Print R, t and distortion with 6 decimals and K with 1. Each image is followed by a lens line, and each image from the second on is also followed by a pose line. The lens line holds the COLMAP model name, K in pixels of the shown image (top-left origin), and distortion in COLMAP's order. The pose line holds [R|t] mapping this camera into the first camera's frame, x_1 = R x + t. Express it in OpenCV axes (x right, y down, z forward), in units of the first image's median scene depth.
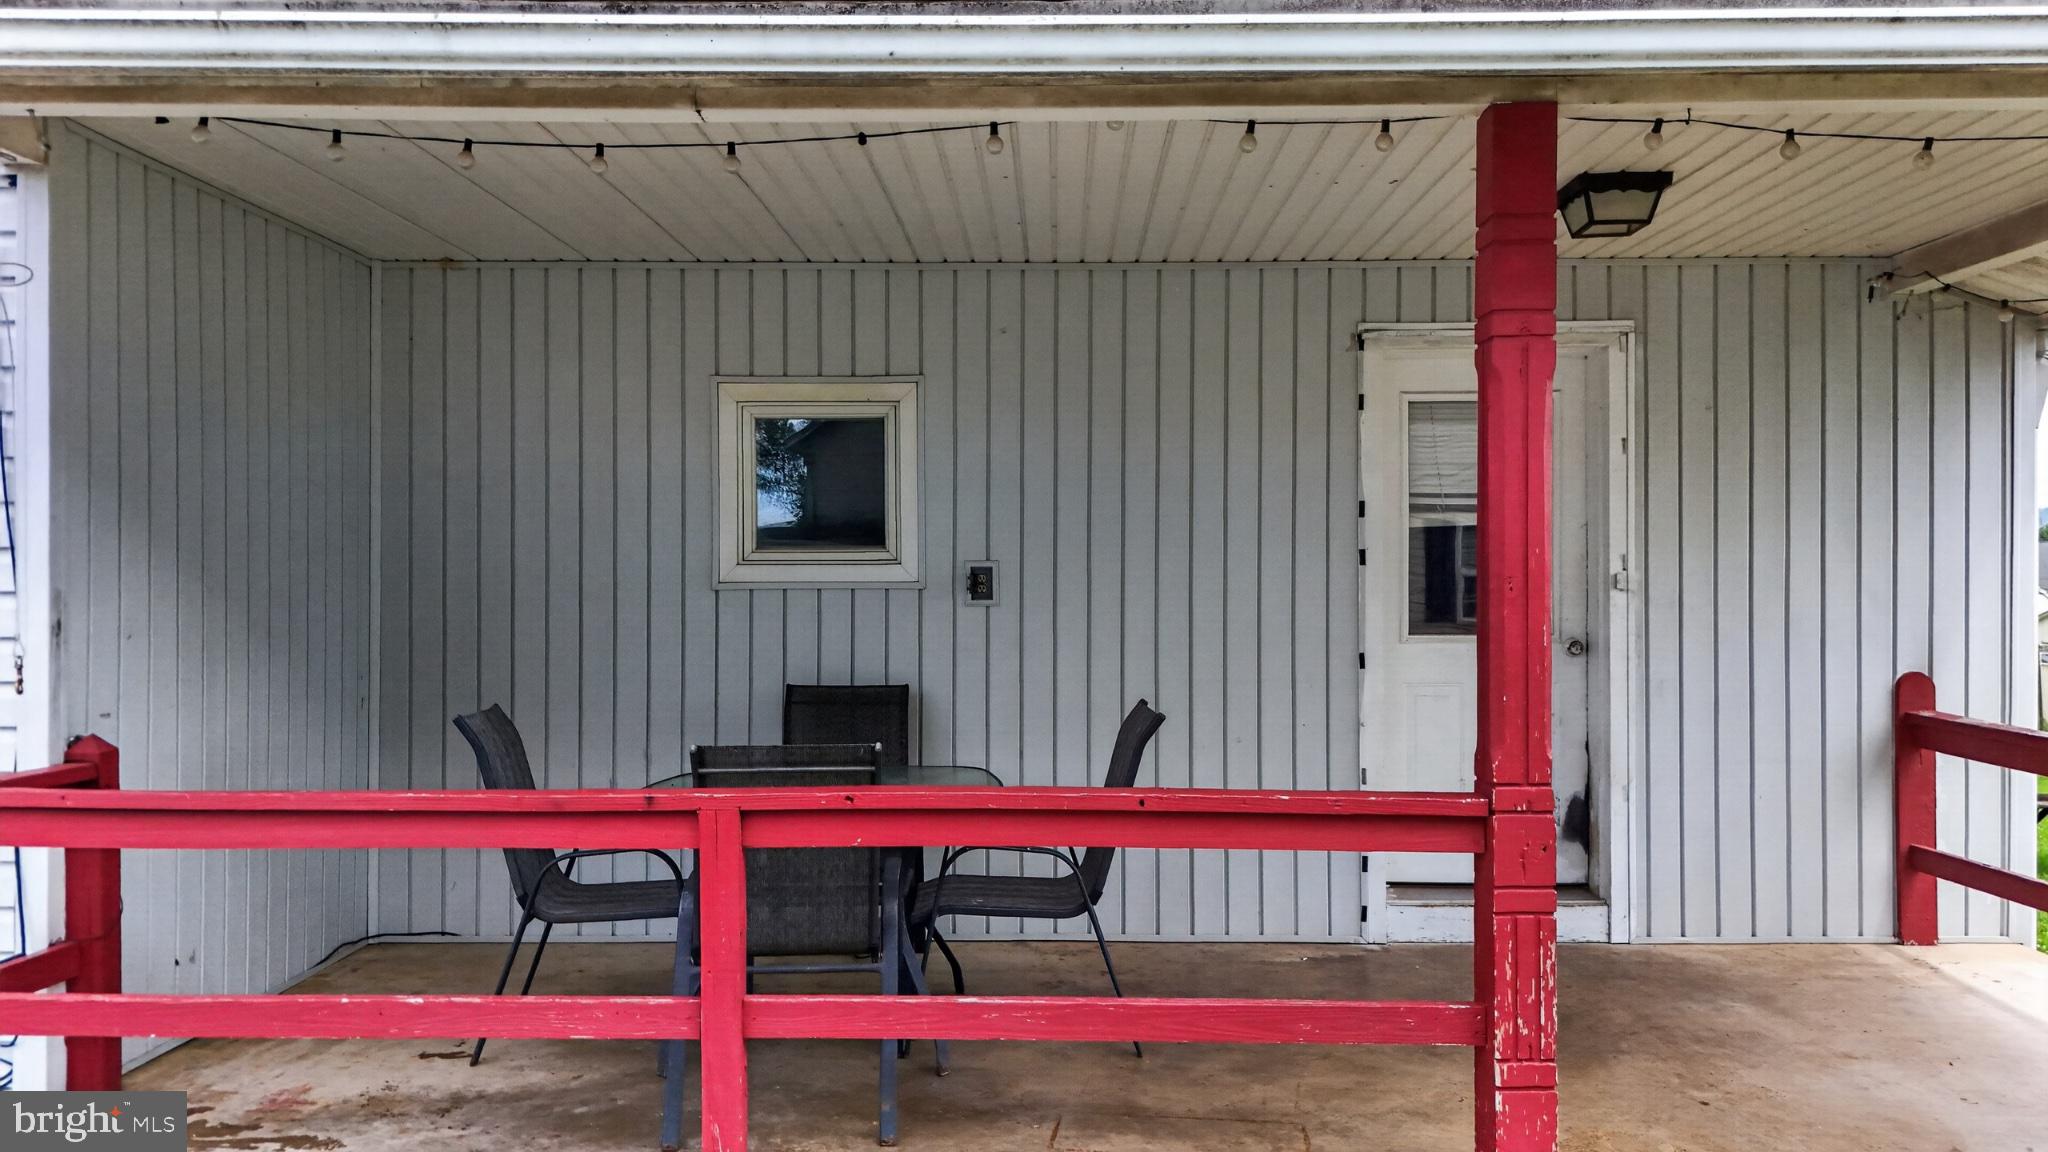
lens RADIAL K [[1513.9, 0, 1024.0], [0, 1513.9, 576.0], [0, 0, 1]] dist [0.031062, 0.000729]
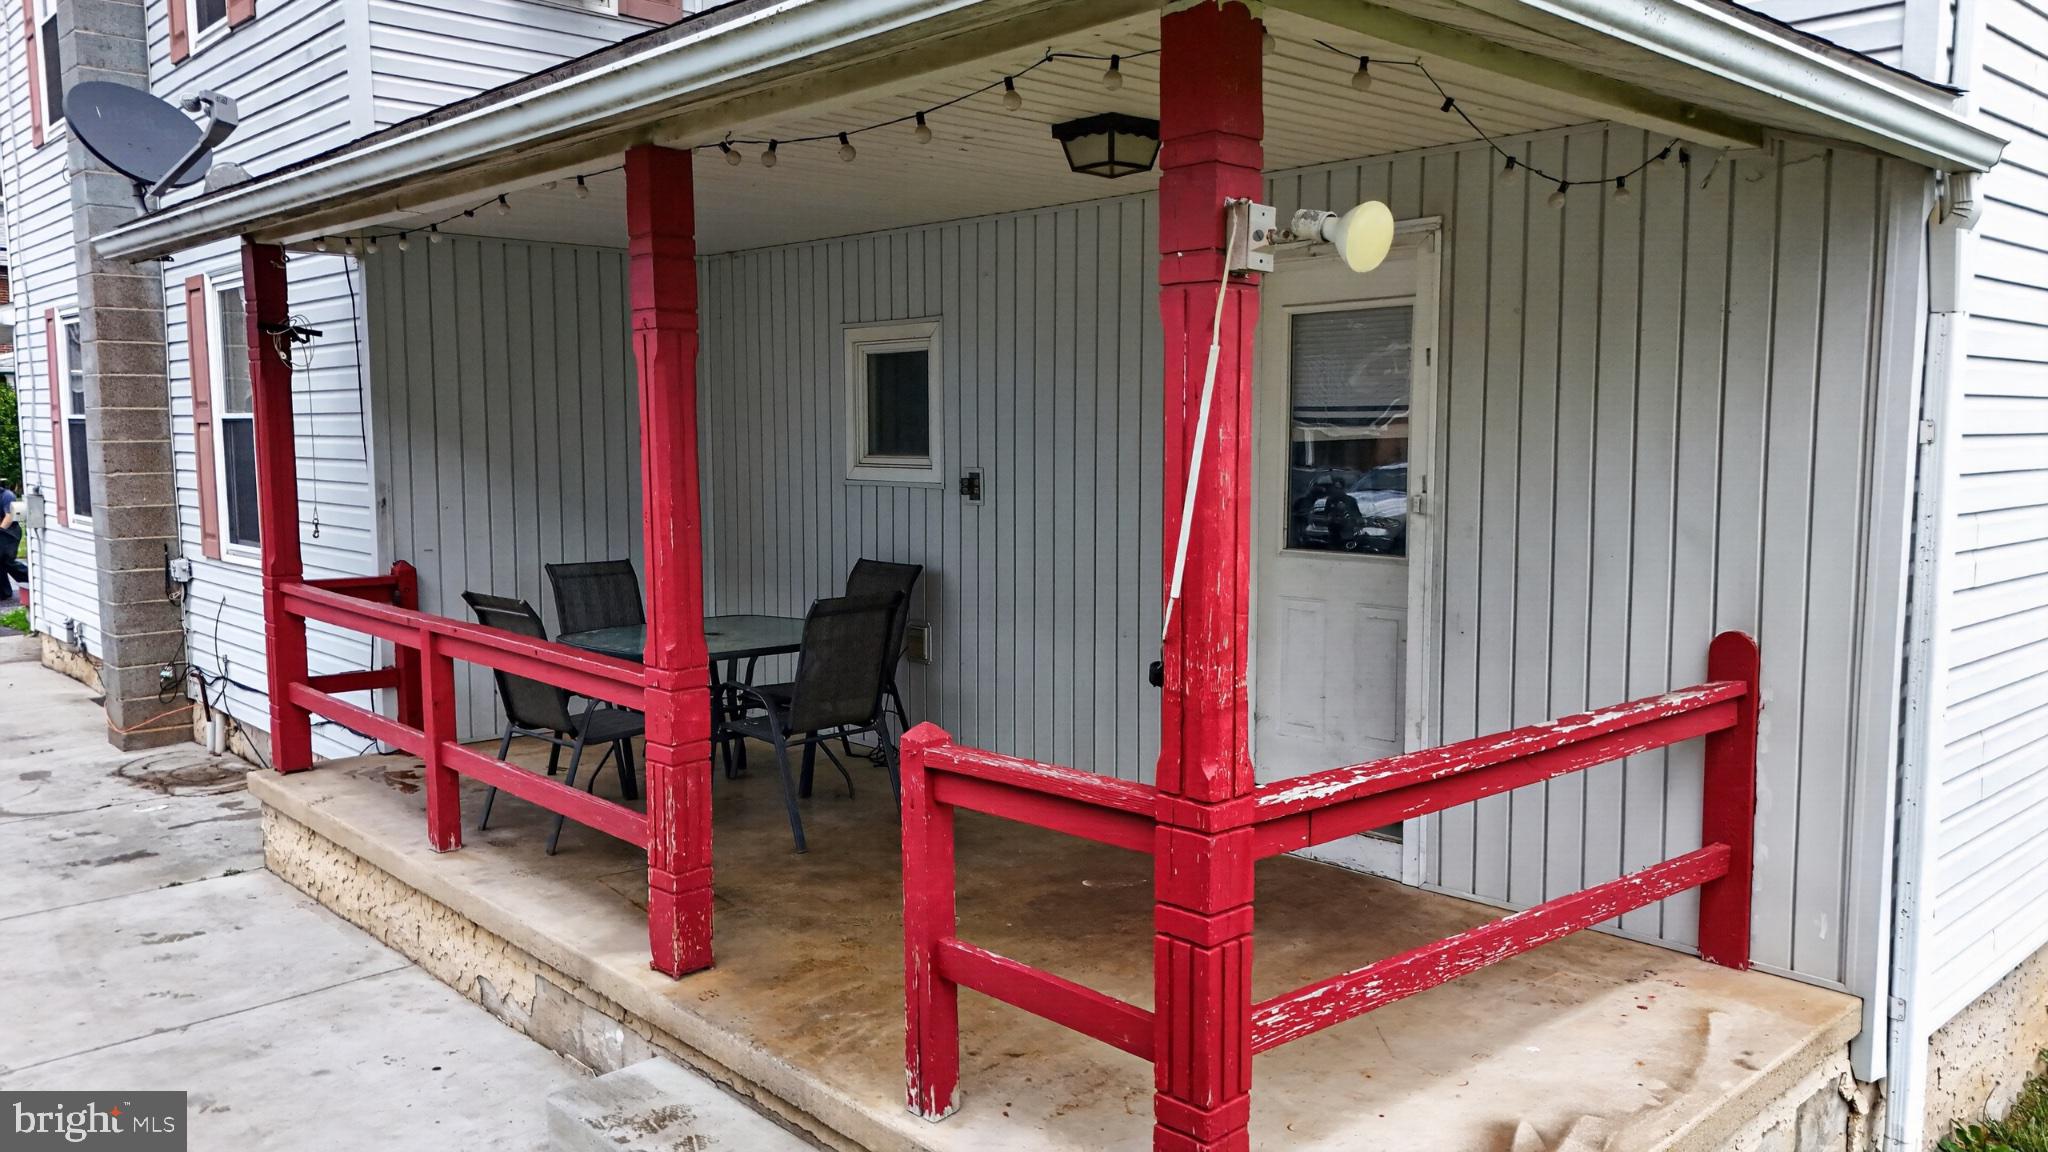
lens RADIAL K [[1503.3, 0, 1024.0], [0, 1503.3, 576.0], [0, 0, 1]] dist [0.050008, -0.032665]
pose [[0.695802, 0.071989, -0.714616, 0.885361], [-0.000195, 0.994983, 0.100042, -0.045188], [0.718233, -0.069471, 0.692326, 0.188551]]
